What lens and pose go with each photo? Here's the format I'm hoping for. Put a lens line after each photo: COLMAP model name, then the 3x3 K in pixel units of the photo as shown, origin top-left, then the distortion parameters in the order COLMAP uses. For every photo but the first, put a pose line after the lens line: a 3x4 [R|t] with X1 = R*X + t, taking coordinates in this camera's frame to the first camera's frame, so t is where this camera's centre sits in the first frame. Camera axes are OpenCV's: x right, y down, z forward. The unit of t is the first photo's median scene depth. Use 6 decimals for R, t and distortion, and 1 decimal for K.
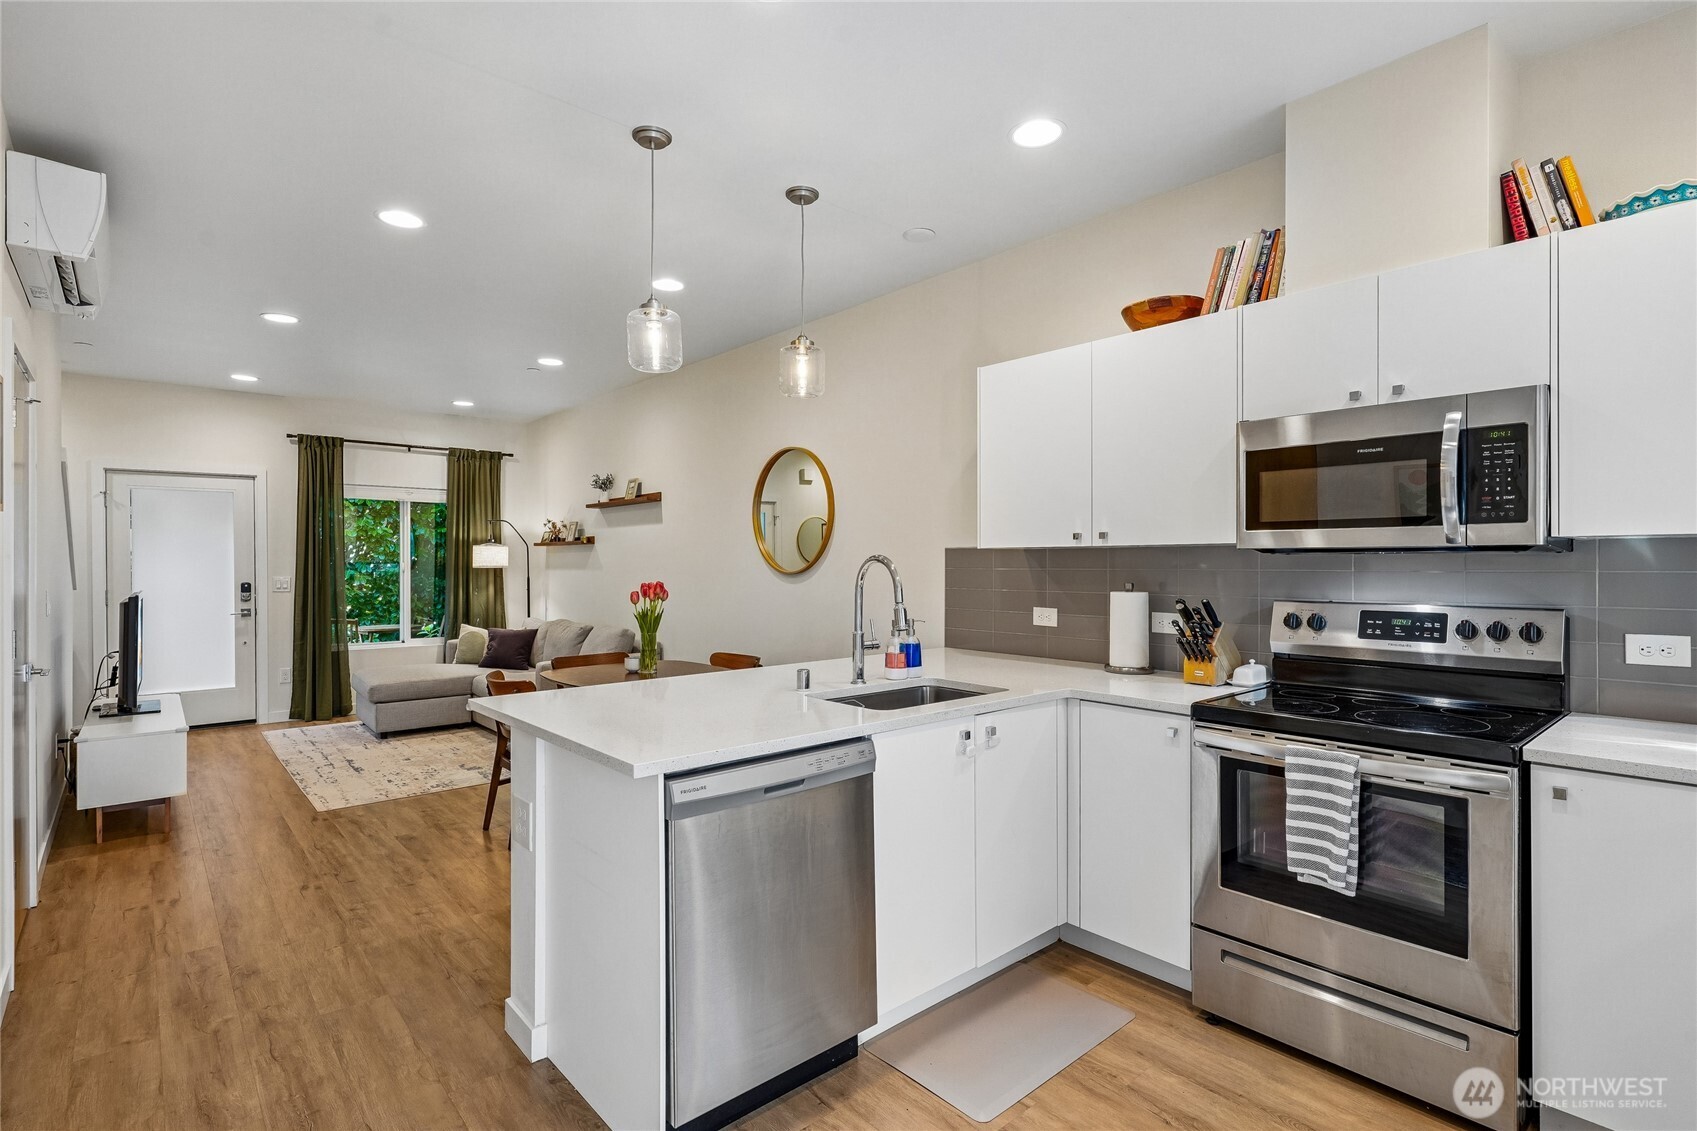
lens RADIAL K [[825.0, 0, 848.5], [0, 825.0, 565.5], [0, 0, 1]] dist [-0.002564, -0.002528]
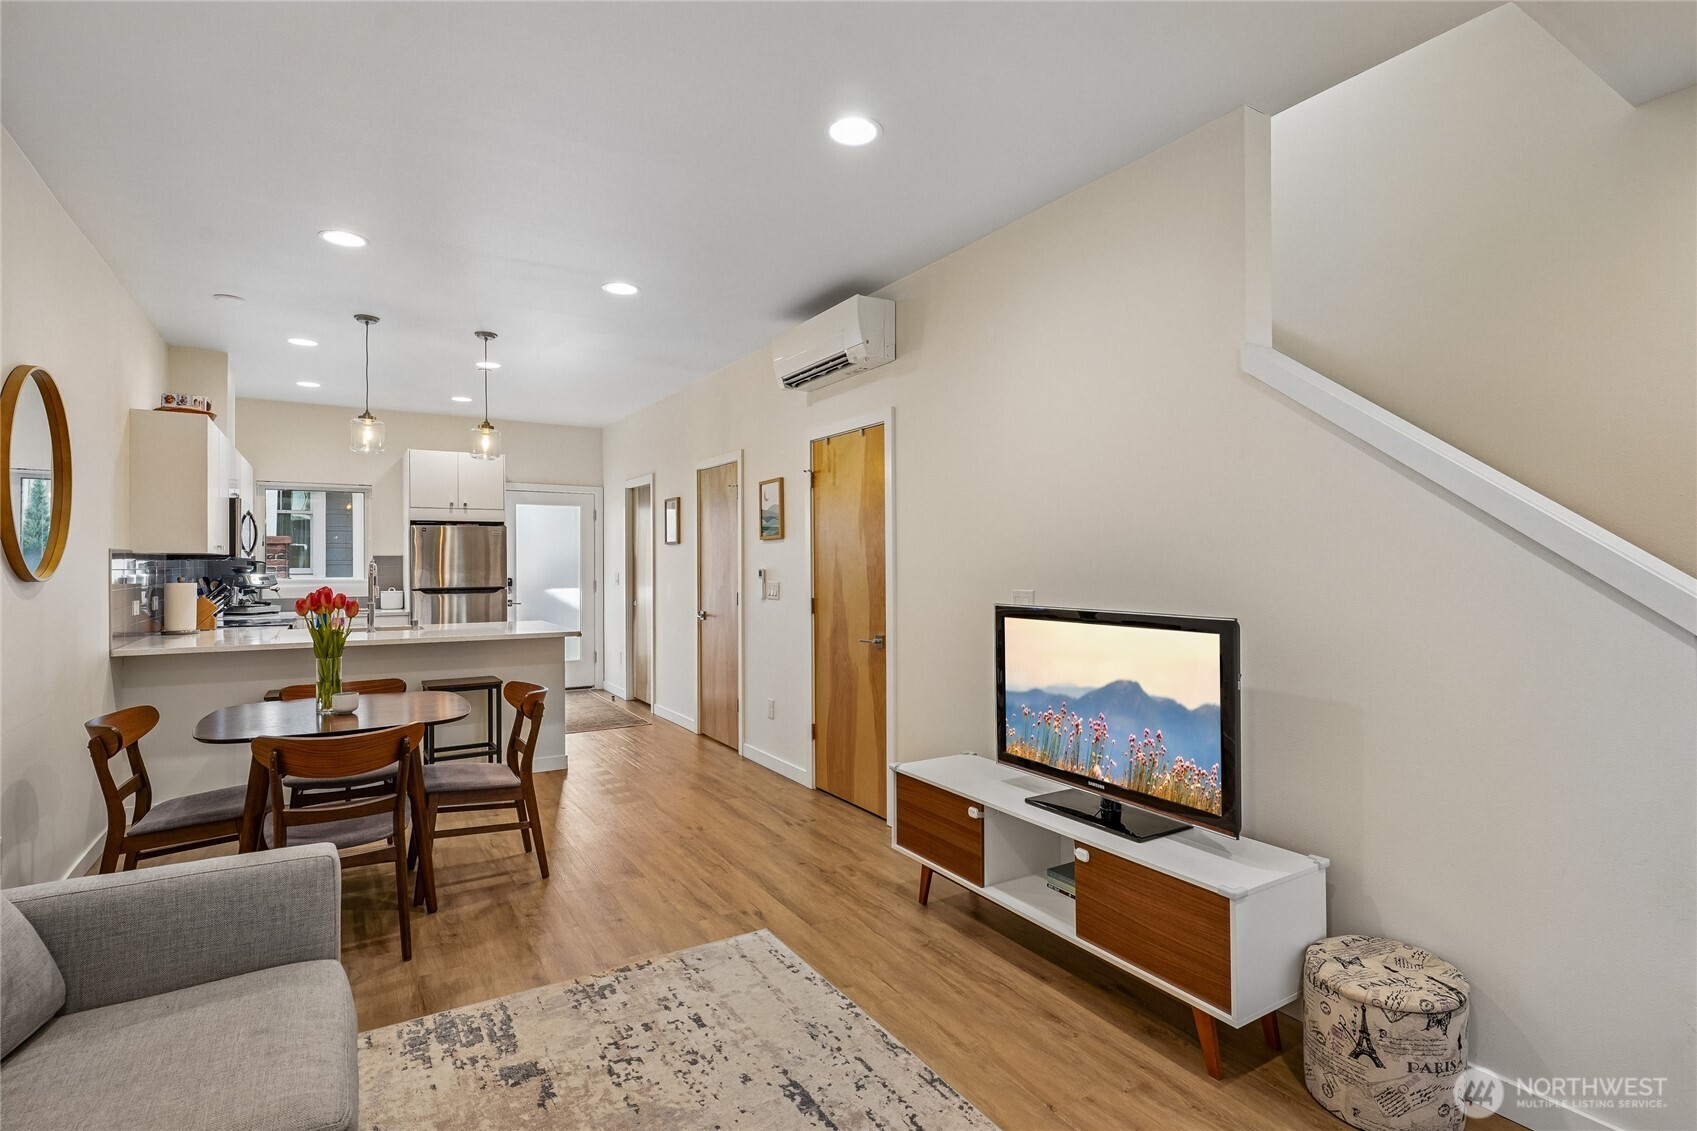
lens RADIAL K [[834.7, 0, 858.5], [0, 834.7, 558.4], [0, 0, 1]] dist [-0.002356, 0.000479]
pose [[-0.989029, 0.002485, 0.147697, -0.535128], [0.001631, 0.999981, -0.005899, -0.000416], [-0.147709, -0.005593, -0.989015, 1.088126]]
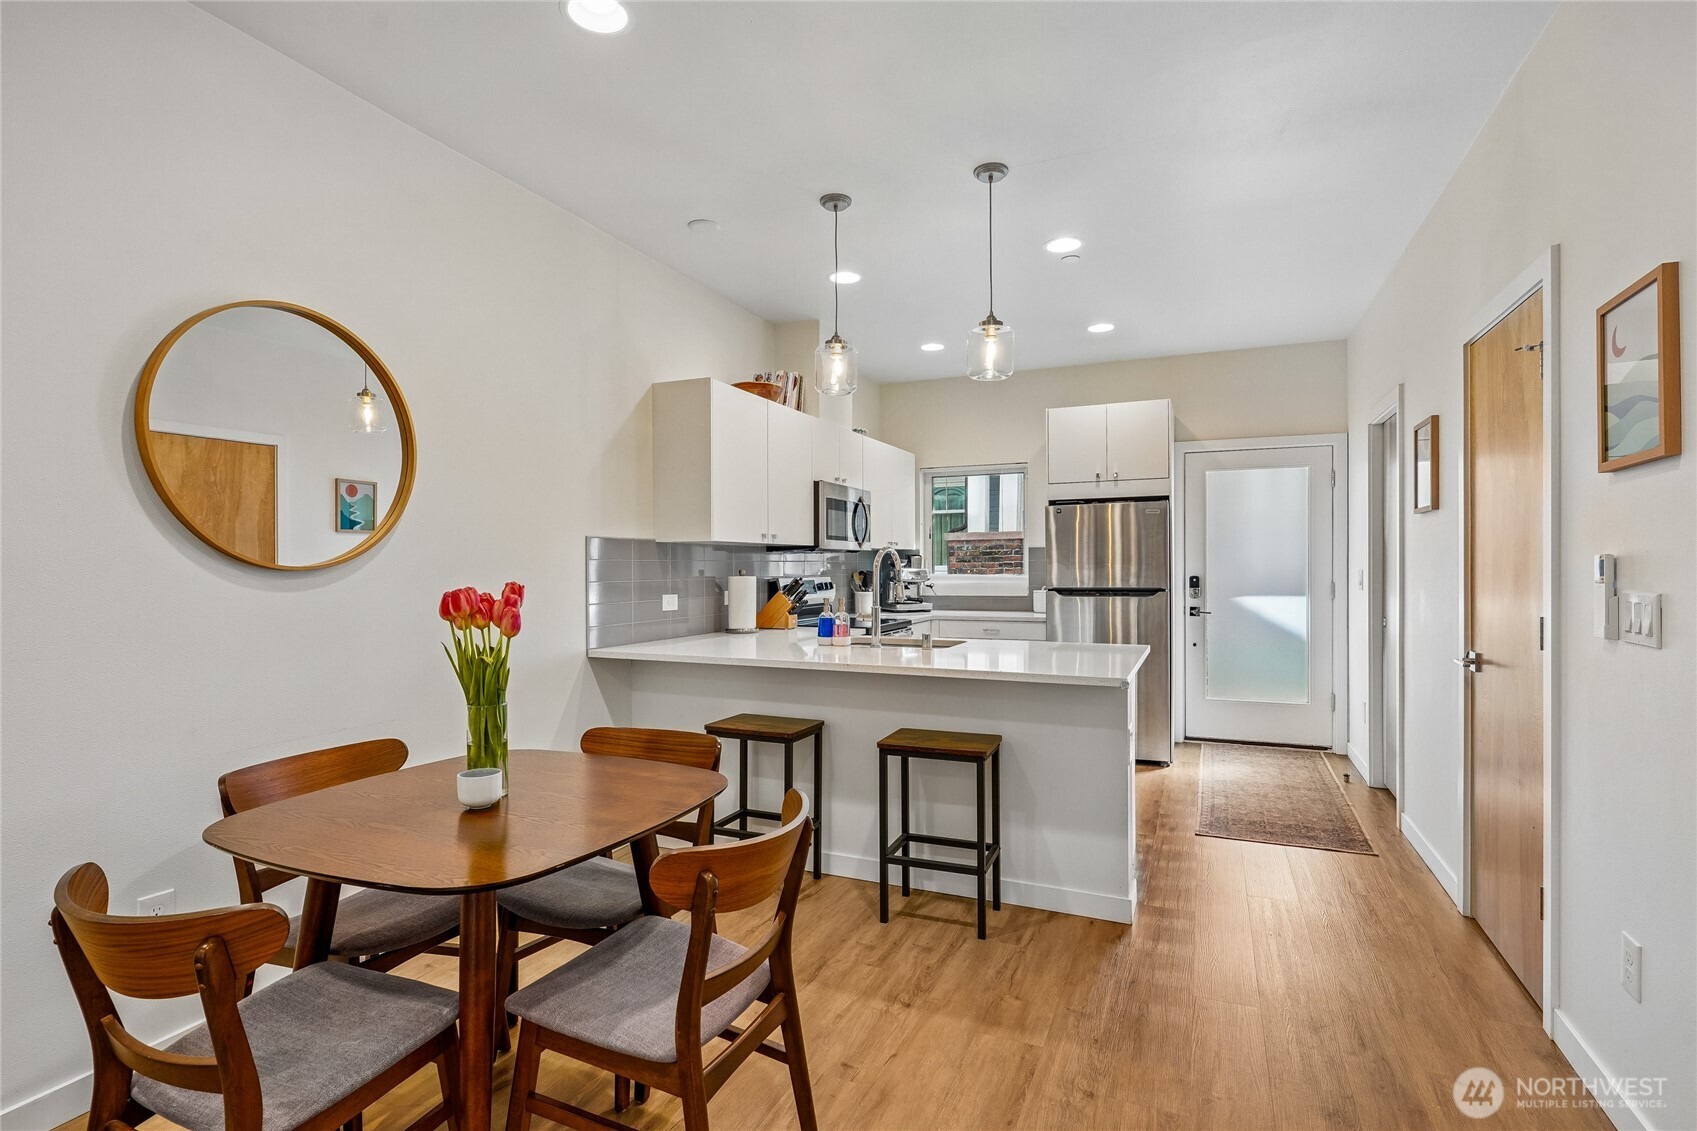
lens RADIAL K [[825.0, 0, 848.5], [0, 825.0, 565.5], [0, 0, 1]] dist [-0.002564, -0.002528]
pose [[-0.432077, 0.000191, 0.901837, -0.464850], [0.002911, 0.999995, 0.001183, 0.006975], [-0.901832, 0.003136, -0.432075, 0.660659]]
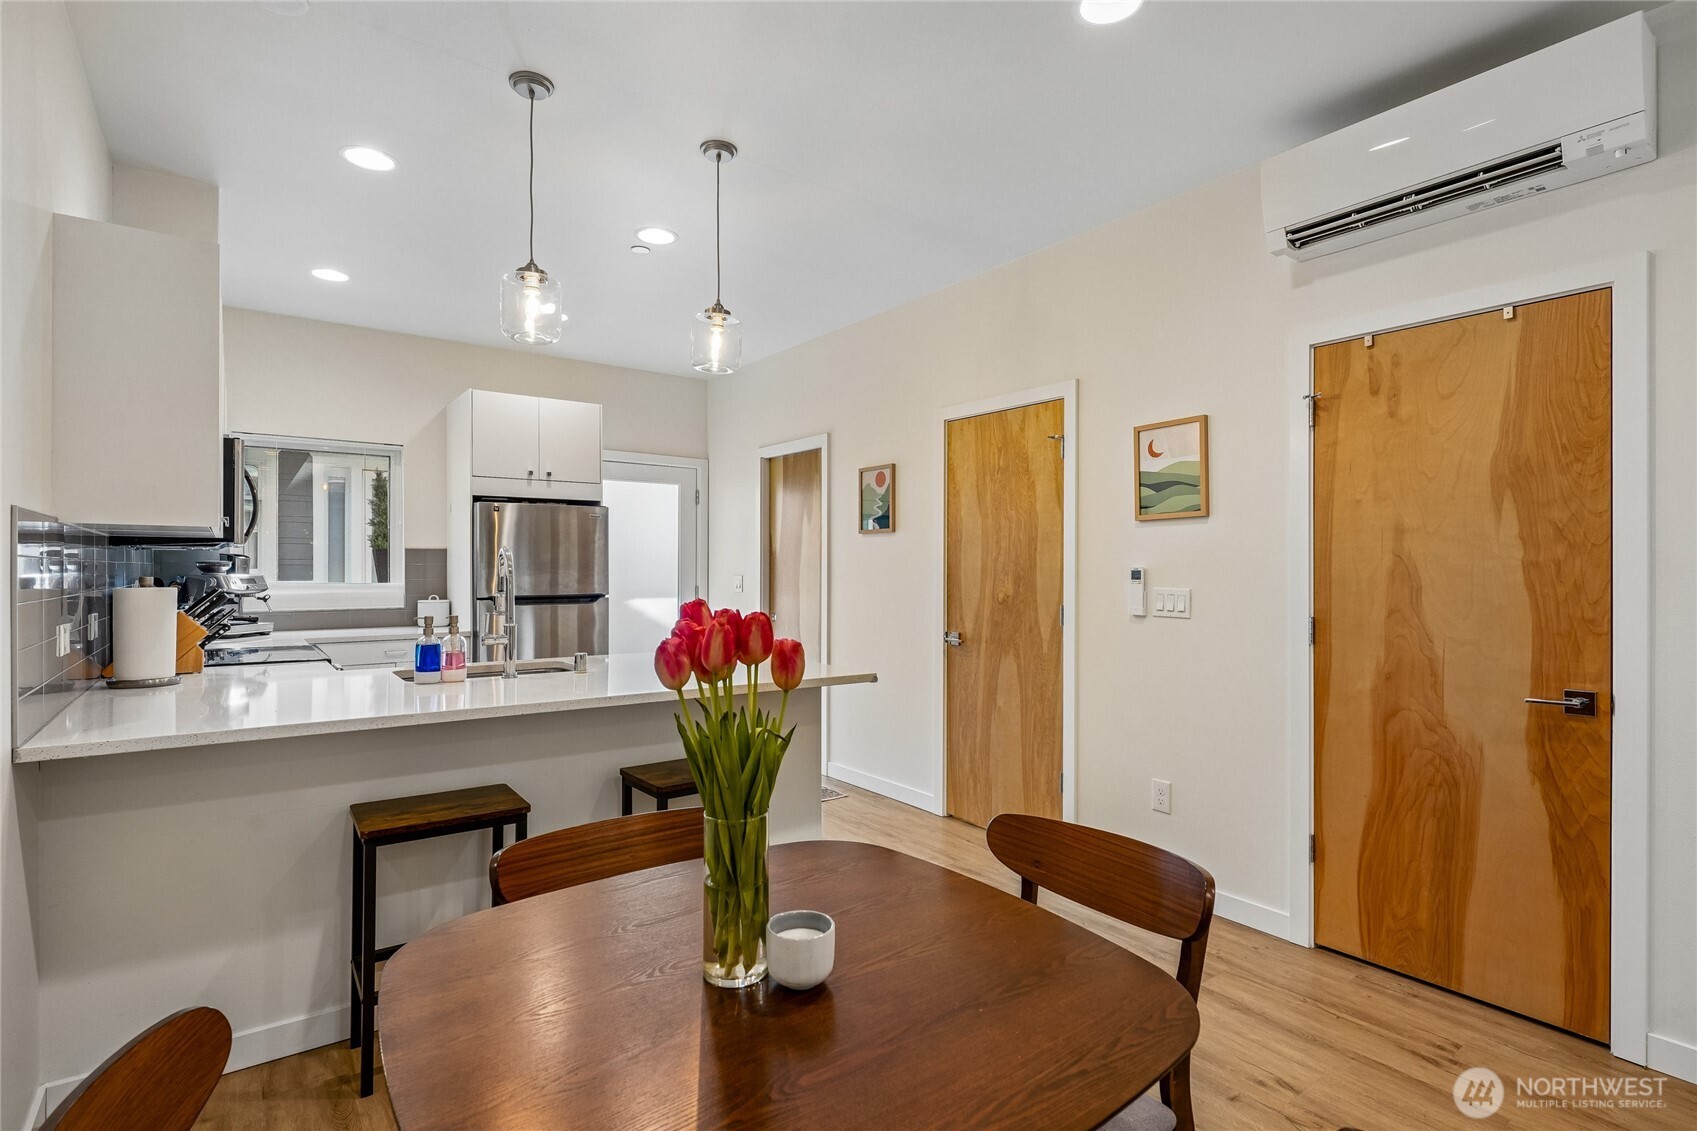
lens RADIAL K [[825.0, 0, 848.5], [0, 825.0, 565.5], [0, 0, 1]] dist [-0.002564, -0.002528]
pose [[-0.997714, -0.003192, 0.067500, -0.188066], [-0.003607, 0.999975, -0.006028, 0.006960], [-0.067479, -0.006258, -0.997701, 0.808356]]
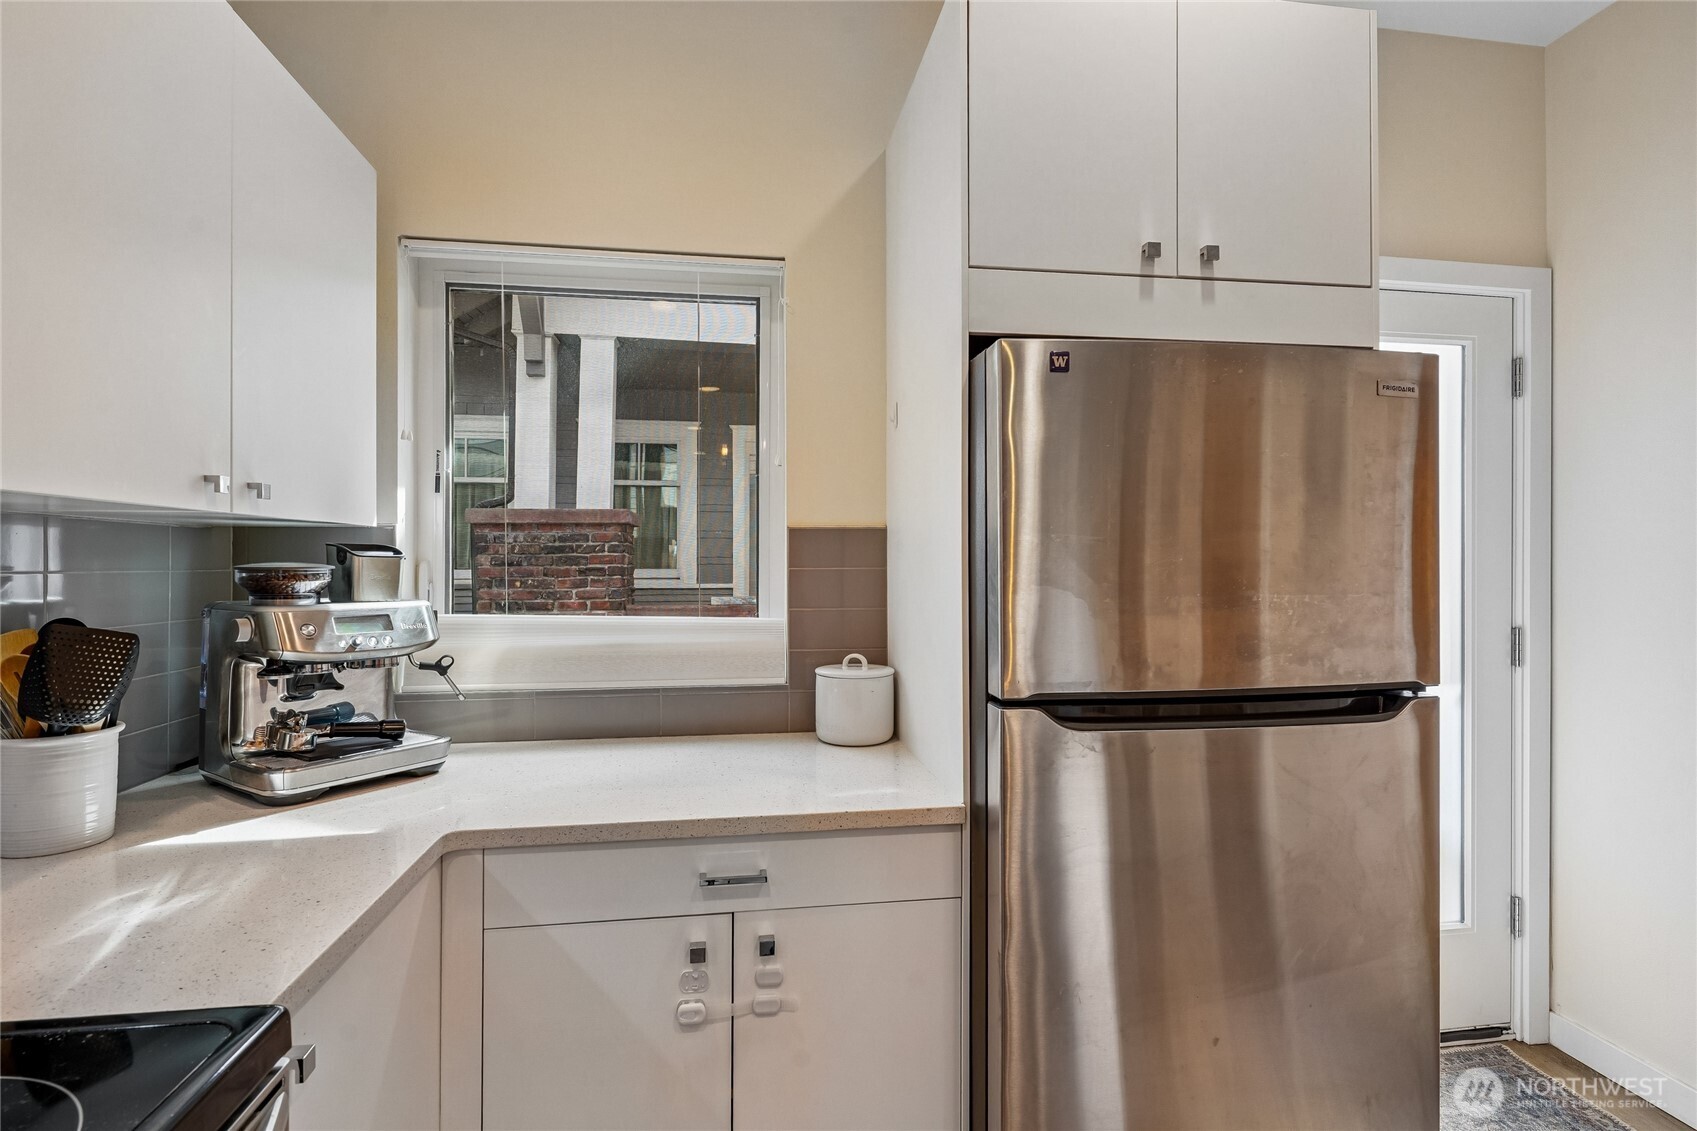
lens RADIAL K [[825.0, 0, 848.5], [0, 825.0, 565.5], [0, 0, 1]] dist [-0.002564, -0.002528]
pose [[-0.847293, -0.003269, 0.531116, 0.092449], [-0.002773, 0.999995, 0.001731, 0.000971], [-0.531119, -0.000006, -0.847297, 0.323284]]
